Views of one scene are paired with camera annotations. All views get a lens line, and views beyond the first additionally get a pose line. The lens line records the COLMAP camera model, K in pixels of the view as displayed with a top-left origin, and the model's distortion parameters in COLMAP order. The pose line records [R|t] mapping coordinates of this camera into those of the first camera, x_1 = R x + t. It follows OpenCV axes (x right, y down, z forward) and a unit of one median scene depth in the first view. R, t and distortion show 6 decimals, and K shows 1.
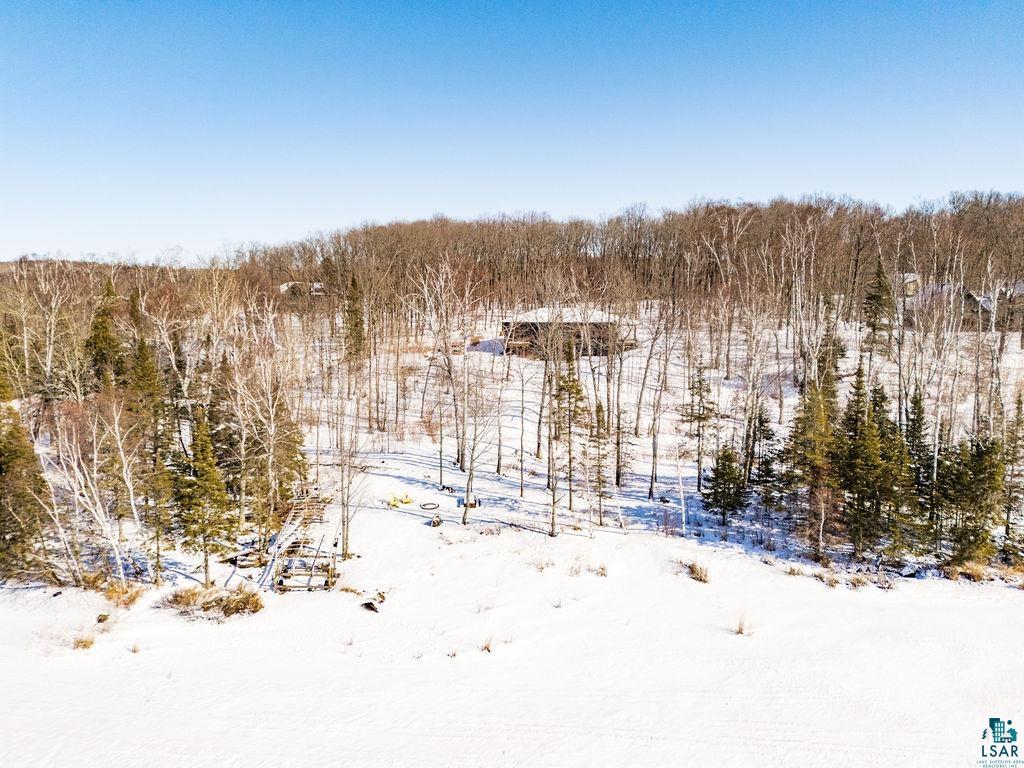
lens RADIAL K [[718.1, 0, 505.8], [0, 718.1, 384.1], [0, 0, 1]] dist [0.016020, -0.003592]
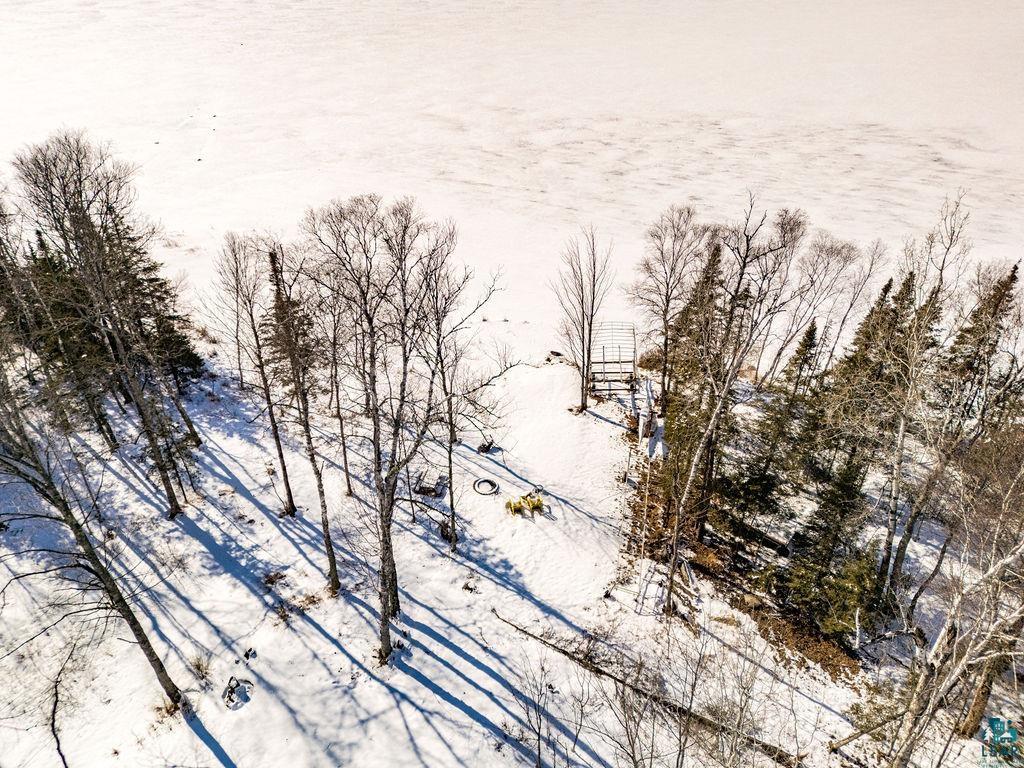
lens RADIAL K [[718.1, 0, 505.8], [0, 718.1, 384.1], [0, 0, 1]] dist [0.016020, -0.003592]
pose [[-0.978440, -0.112658, 0.173100, -0.277596], [0.036192, 0.731632, 0.680738, -0.479518], [-0.203336, 0.672326, -0.711781, 1.668528]]
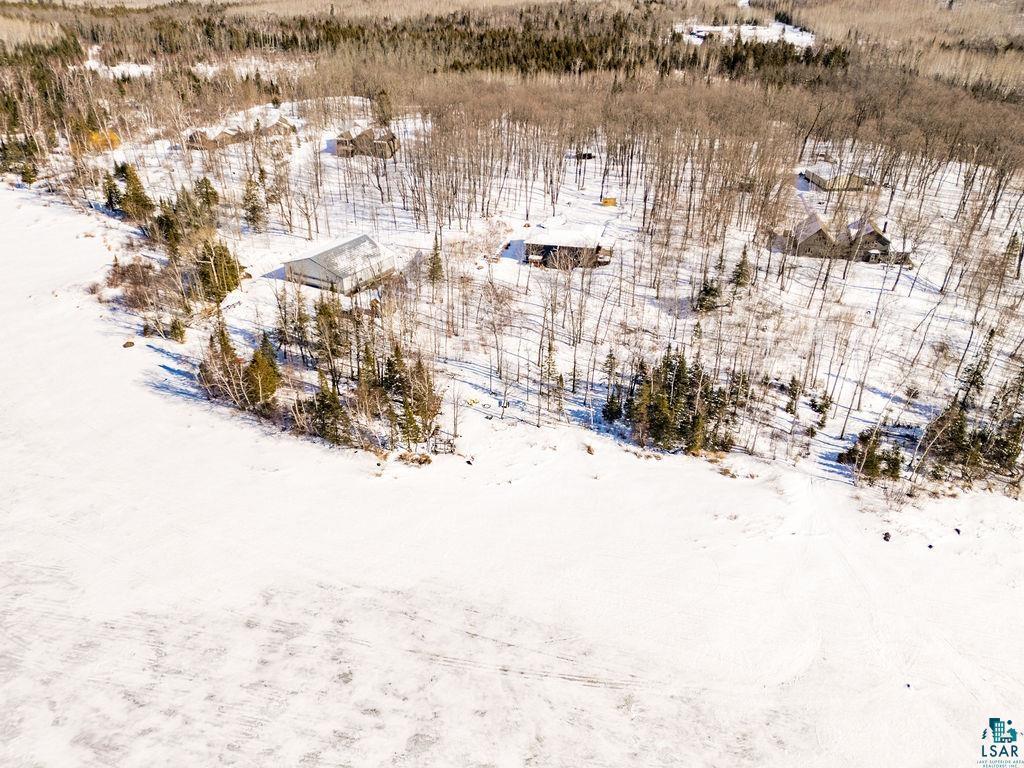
lens RADIAL K [[718.1, 0, 505.8], [0, 718.1, 384.1], [0, 0, 1]] dist [0.016020, -0.003592]
pose [[0.999002, 0.030285, -0.032836, 0.031706], [-0.015743, 0.926629, 0.375648, -0.859744], [0.041803, -0.374756, 0.926181, -1.236991]]
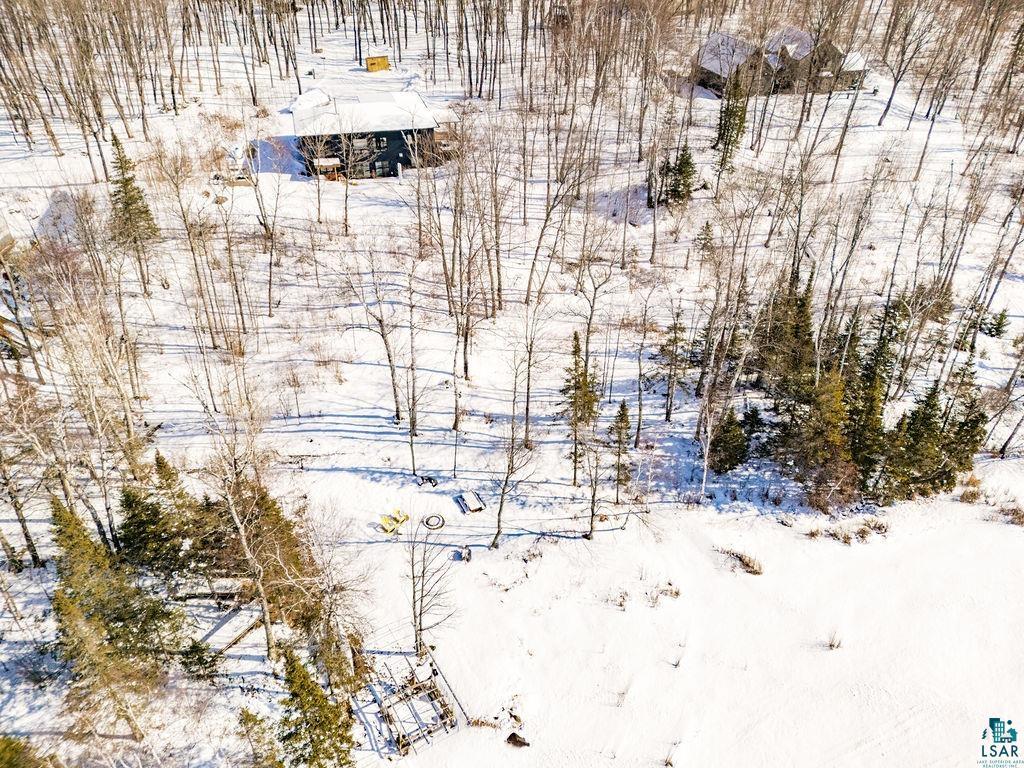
lens RADIAL K [[718.1, 0, 505.8], [0, 718.1, 384.1], [0, 0, 1]] dist [0.016020, -0.003592]
pose [[0.890152, -0.239423, 0.387692, -0.382208], [0.034205, 0.883540, 0.467104, -0.460036], [-0.454378, -0.402533, 0.794675, 0.356519]]
